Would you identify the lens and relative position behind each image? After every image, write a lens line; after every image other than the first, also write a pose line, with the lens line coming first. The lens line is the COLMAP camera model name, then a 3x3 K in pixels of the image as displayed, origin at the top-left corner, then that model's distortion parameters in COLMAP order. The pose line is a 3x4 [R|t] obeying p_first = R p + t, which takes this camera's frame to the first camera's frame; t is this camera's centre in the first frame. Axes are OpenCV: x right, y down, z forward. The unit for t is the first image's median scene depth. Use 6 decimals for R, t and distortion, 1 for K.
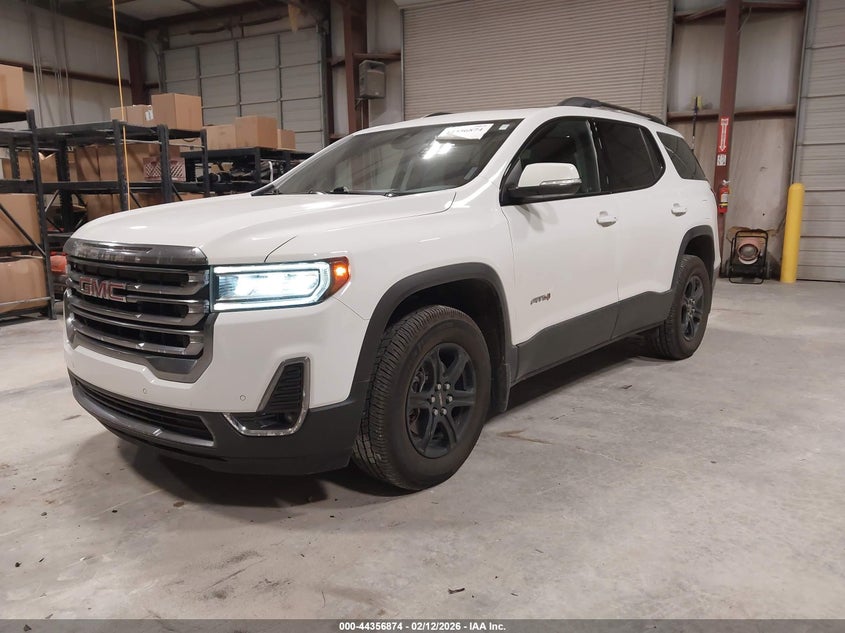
lens RADIAL K [[661.8, 0, 419.0], [0, 661.8, 319.0], [0, 0, 1]] dist [0.001190, -0.000372]
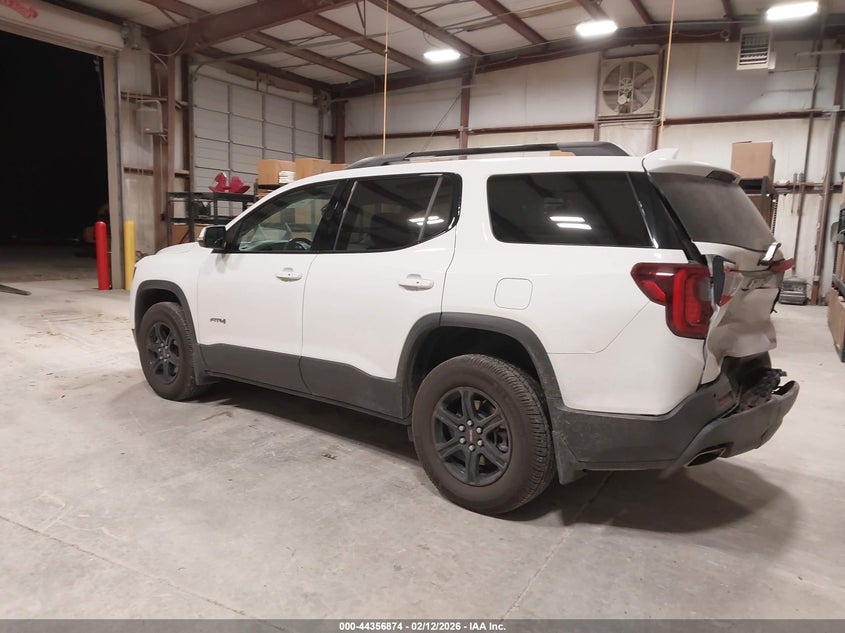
lens RADIAL K [[661.8, 0, 419.7], [0, 661.8, 316.9], [0, 0, 1]] dist [0.001190, -0.000372]
pose [[0.002474, 0.145540, -0.989349, 1.451617], [-0.191251, 0.971159, 0.142386, -0.298781], [0.981538, 0.188861, 0.030237, 1.258397]]
